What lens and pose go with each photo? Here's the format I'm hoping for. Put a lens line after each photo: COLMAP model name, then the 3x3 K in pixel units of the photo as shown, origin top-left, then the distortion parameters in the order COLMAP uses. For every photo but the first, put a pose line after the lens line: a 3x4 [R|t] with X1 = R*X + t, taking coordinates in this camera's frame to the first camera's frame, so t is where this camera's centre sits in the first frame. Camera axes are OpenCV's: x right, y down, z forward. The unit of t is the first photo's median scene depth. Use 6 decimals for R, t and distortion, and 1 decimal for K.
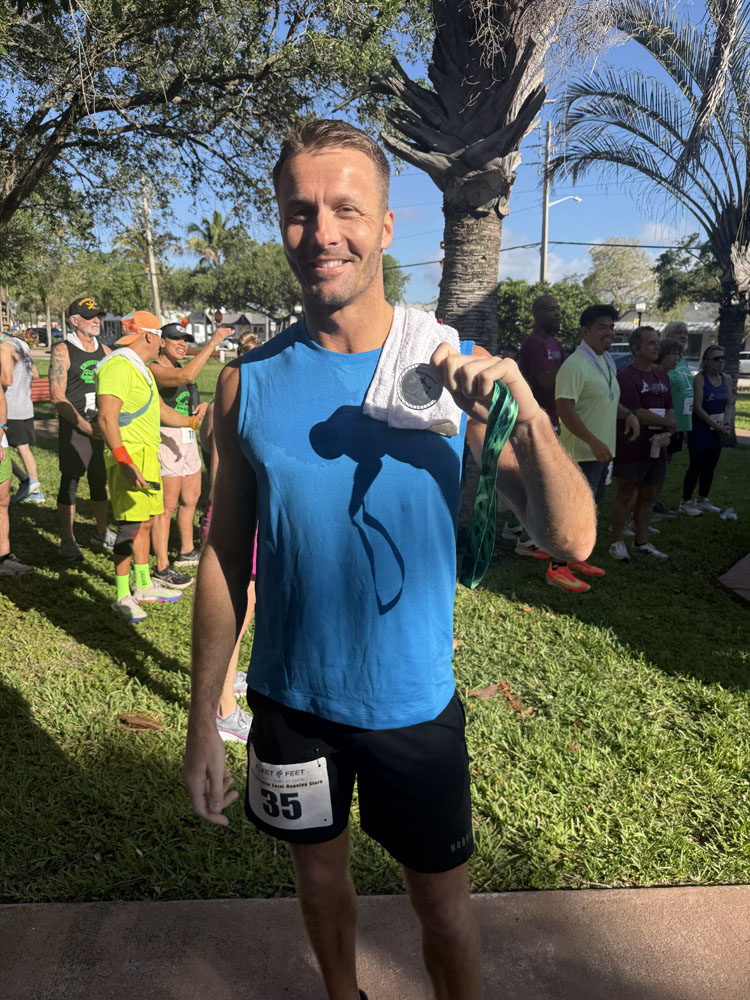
lens RADIAL K [[699.4, 0, 373.4], [0, 699.4, 499.4], [0, 0, 1]] dist [-0.004017, -0.002507]
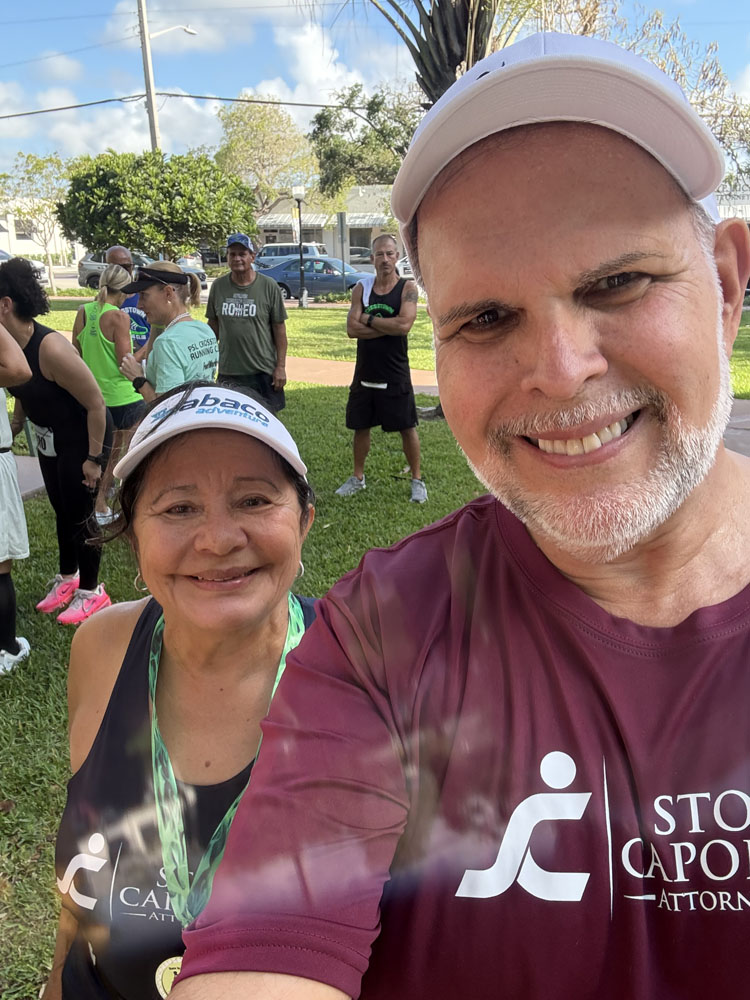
lens RADIAL K [[846.0, 0, 376.6], [0, 846.0, 500.1], [0, 0, 1]] dist [0.037145, -0.006245]
pose [[0.899511, -0.150117, 0.410299, 0.051432], [0.119449, 0.987837, 0.099550, -0.040714], [-0.420253, -0.040536, 0.906501, 0.167292]]
